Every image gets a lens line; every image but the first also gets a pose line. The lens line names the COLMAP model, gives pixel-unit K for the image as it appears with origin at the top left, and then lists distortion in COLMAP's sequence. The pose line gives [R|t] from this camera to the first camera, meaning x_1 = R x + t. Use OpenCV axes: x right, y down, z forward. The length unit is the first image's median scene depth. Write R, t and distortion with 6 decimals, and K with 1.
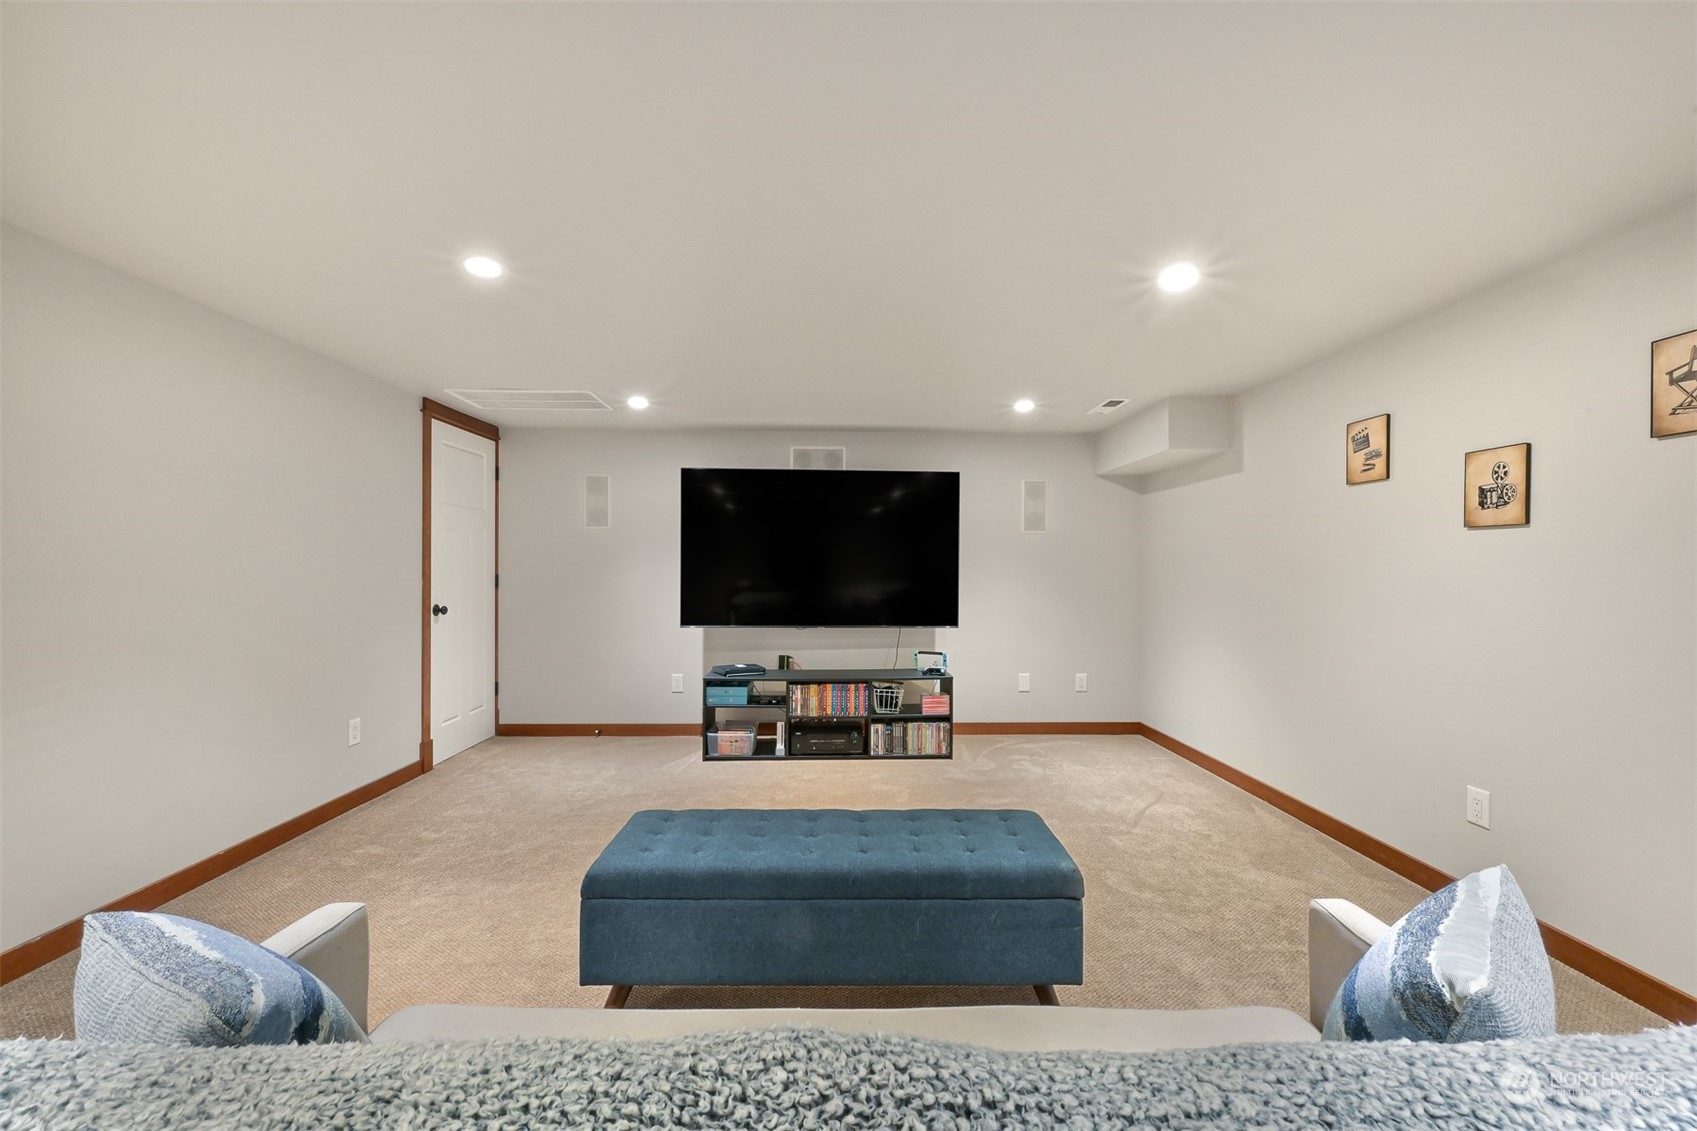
lens RADIAL K [[656.4, 0, 845.9], [0, 656.4, 565.4], [0, 0, 1]] dist [0.000091, 0.000014]
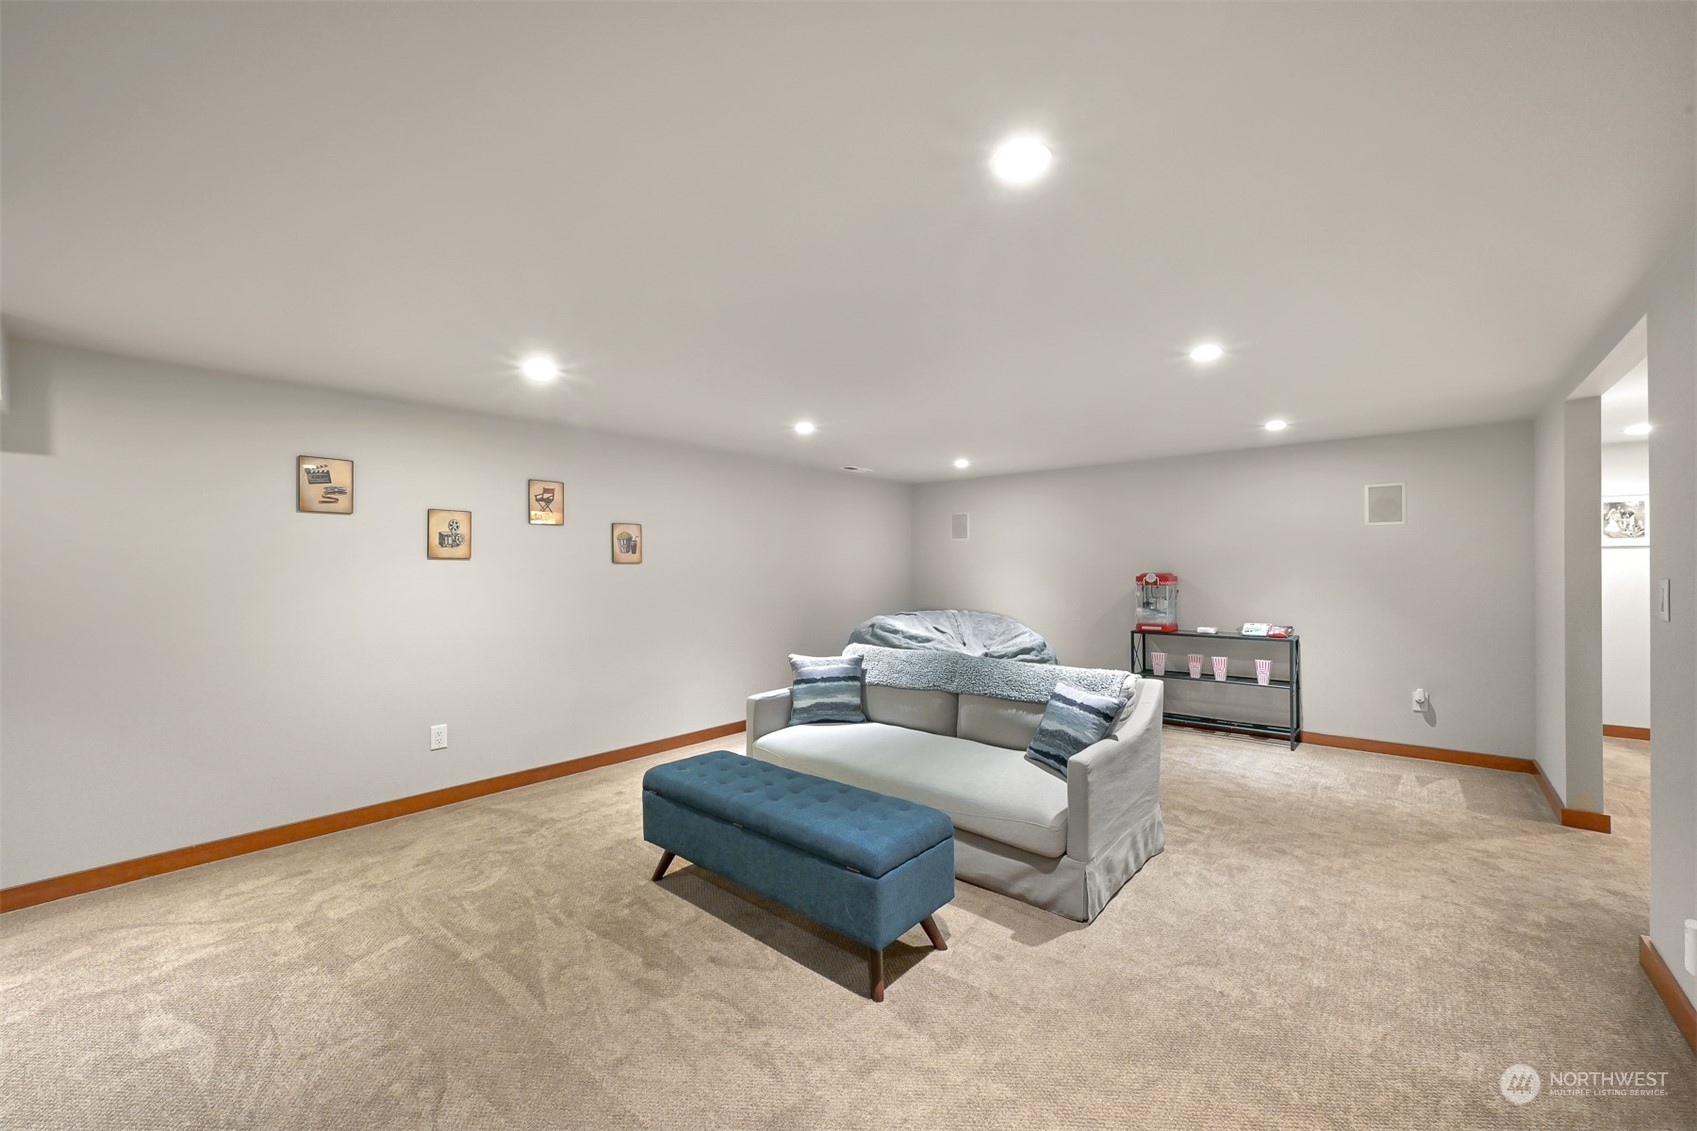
lens RADIAL K [[656.4, 0, 848.6], [0, 656.4, 567.1], [0, 0, 1]] dist [0.000091, 0.000014]
pose [[-0.742372, 0.001181, 0.669986, -0.803627], [0.000482, 0.999999, -0.001229, -0.034410], [-0.669987, -0.000589, -0.742372, 1.495981]]
